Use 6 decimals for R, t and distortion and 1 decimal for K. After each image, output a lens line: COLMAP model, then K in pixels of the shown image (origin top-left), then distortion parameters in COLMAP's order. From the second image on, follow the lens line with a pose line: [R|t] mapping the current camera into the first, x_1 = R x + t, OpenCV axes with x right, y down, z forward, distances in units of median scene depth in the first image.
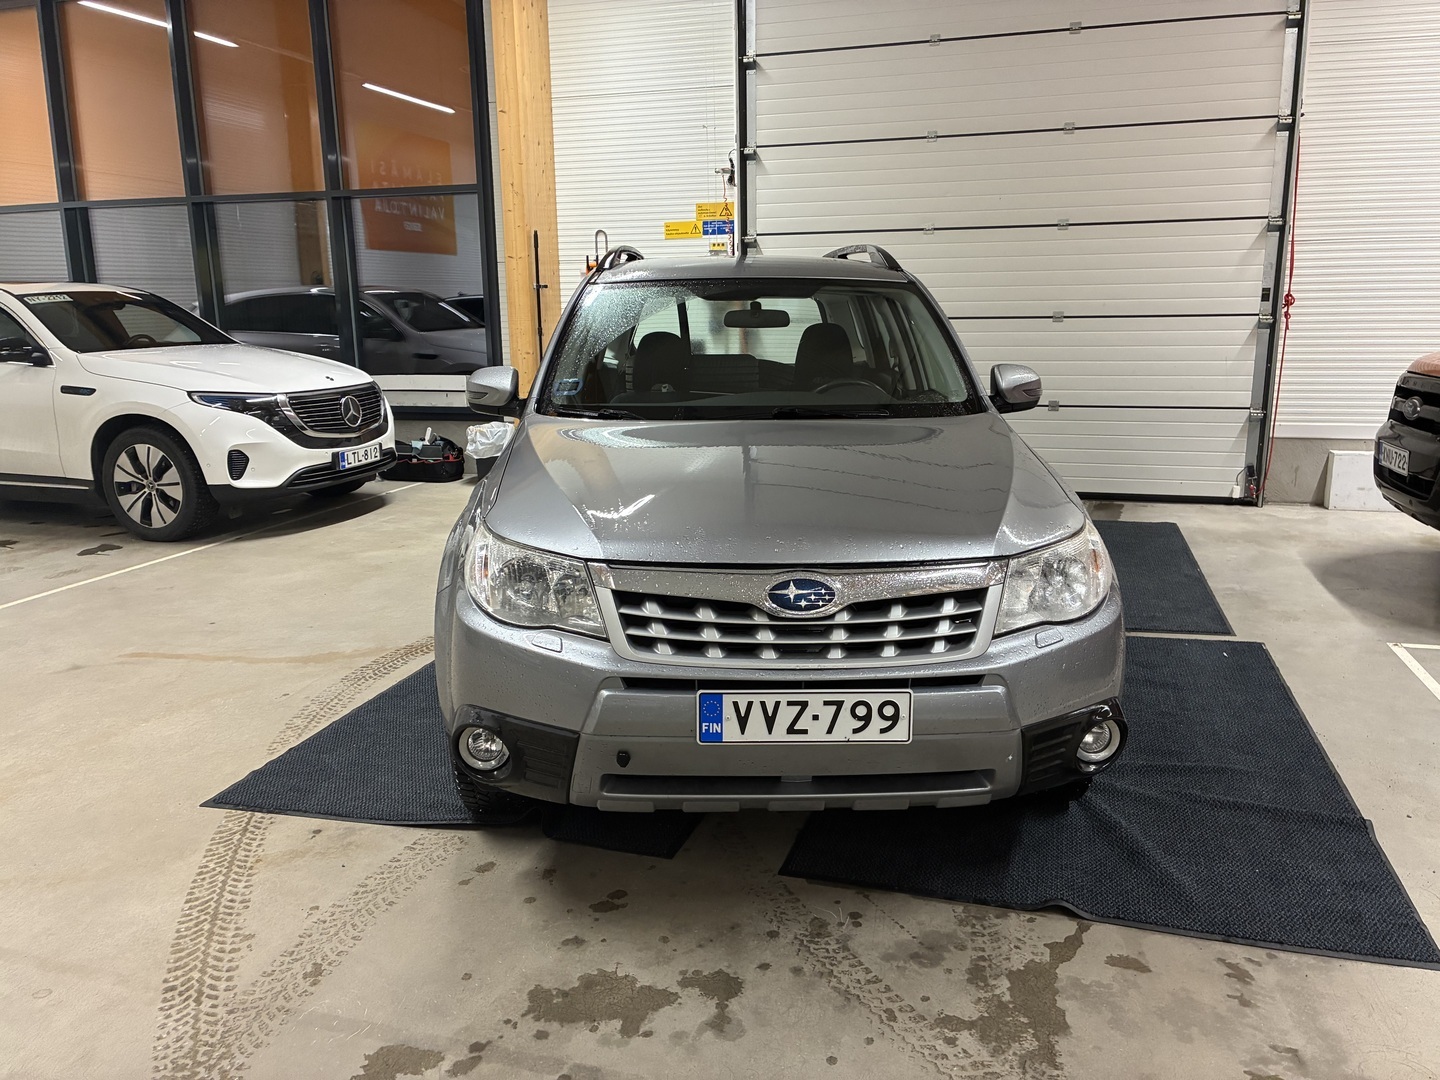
lens RADIAL K [[1092.8, 0, 716.9], [0, 1092.8, 529.2], [0, 0, 1]] dist [0.051626, -0.063572]
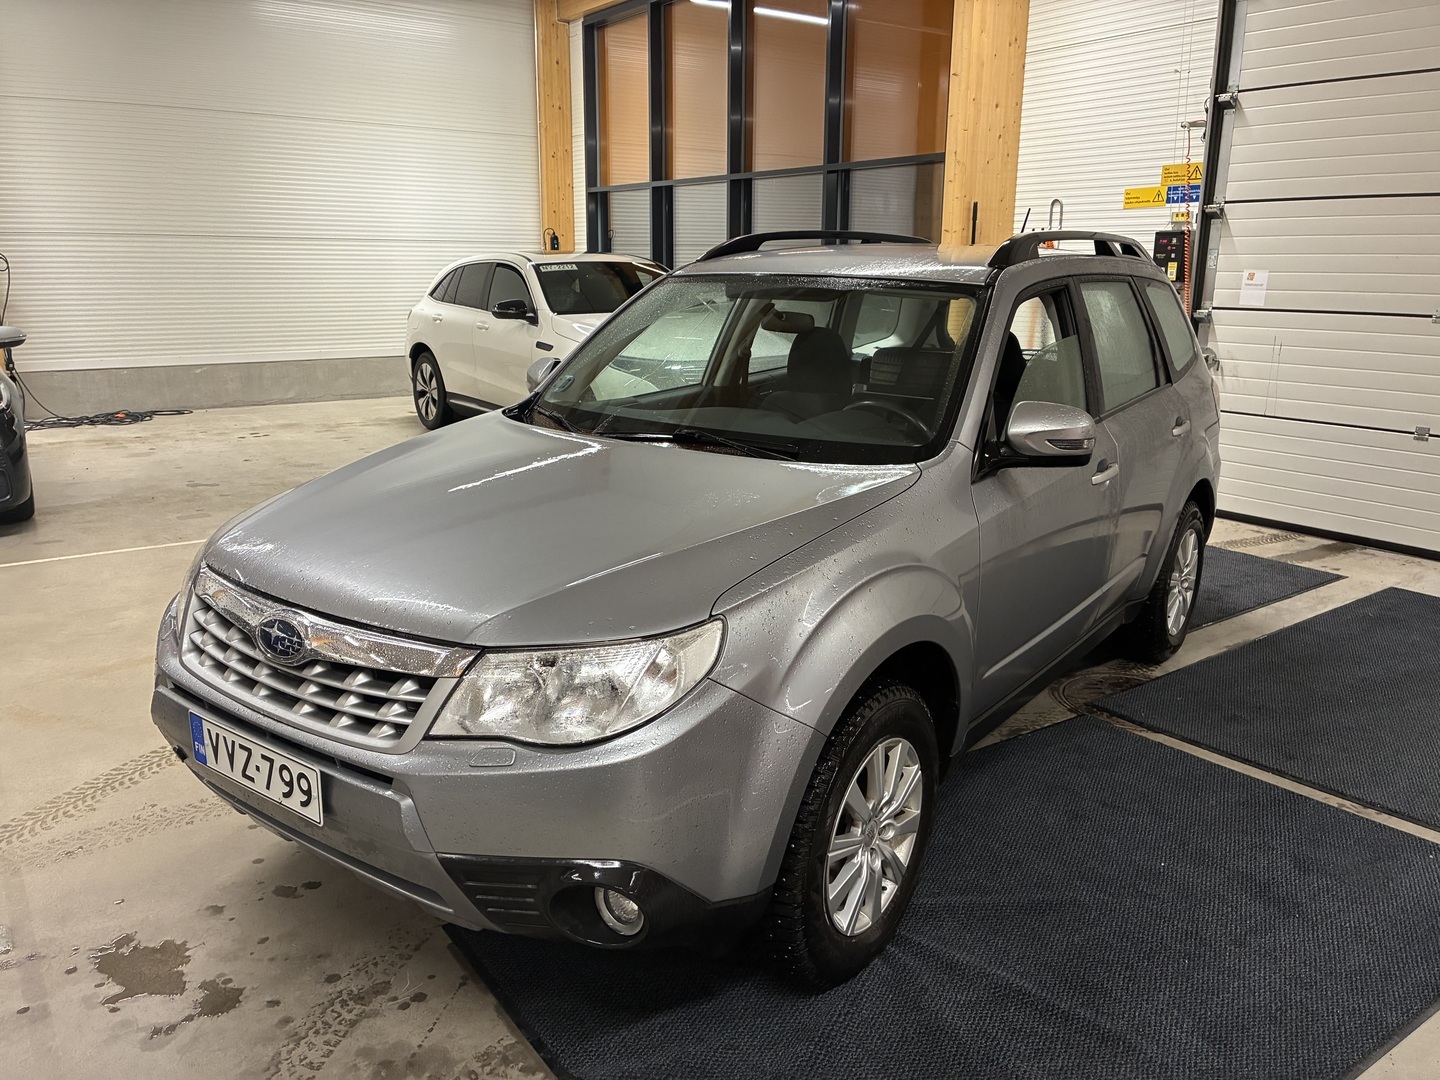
lens RADIAL K [[1092.8, 0, 716.9], [0, 1092.8, 529.2], [0, 0, 1]] dist [0.051626, -0.063572]
pose [[0.791007, 0.163634, -0.589518, 0.665485], [-0.142479, 0.986345, 0.082606, -0.118263], [0.594986, 0.018652, 0.803520, 0.339976]]
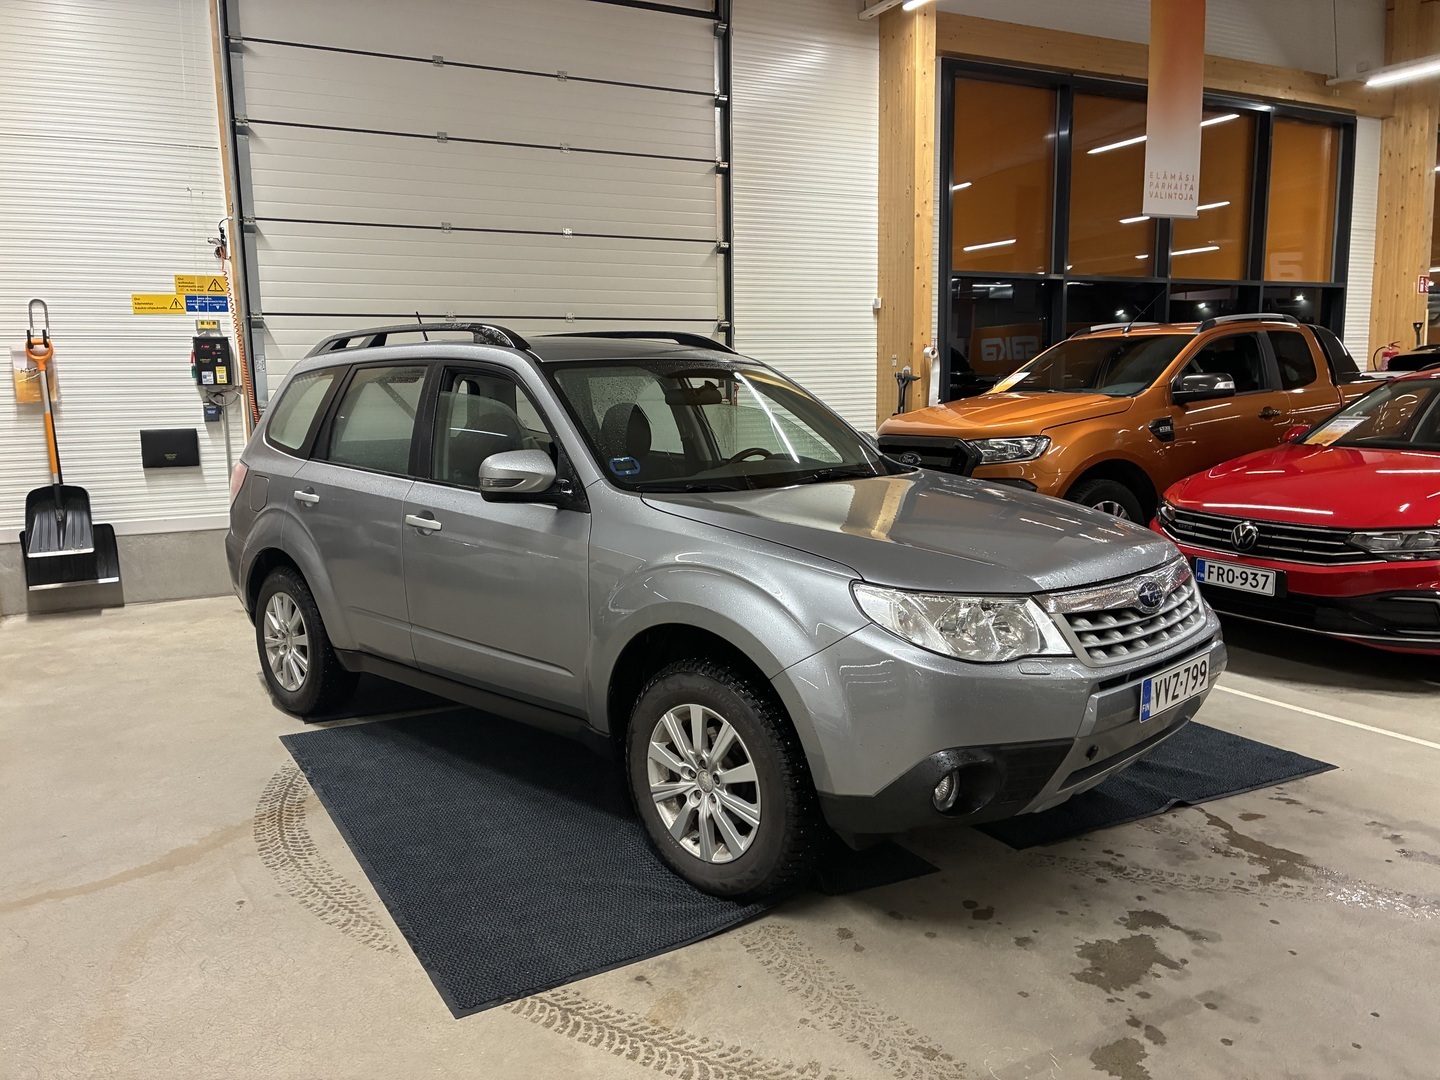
lens RADIAL K [[1095.4, 0, 706.4], [0, 1095.4, 542.1], [0, 0, 1]] dist [0.025287, -0.009949]
pose [[0.721819, -0.100382, 0.684763, -0.872579], [0.148207, 0.988892, -0.011262, -0.047326], [-0.676027, 0.109616, 0.728679, 0.291499]]
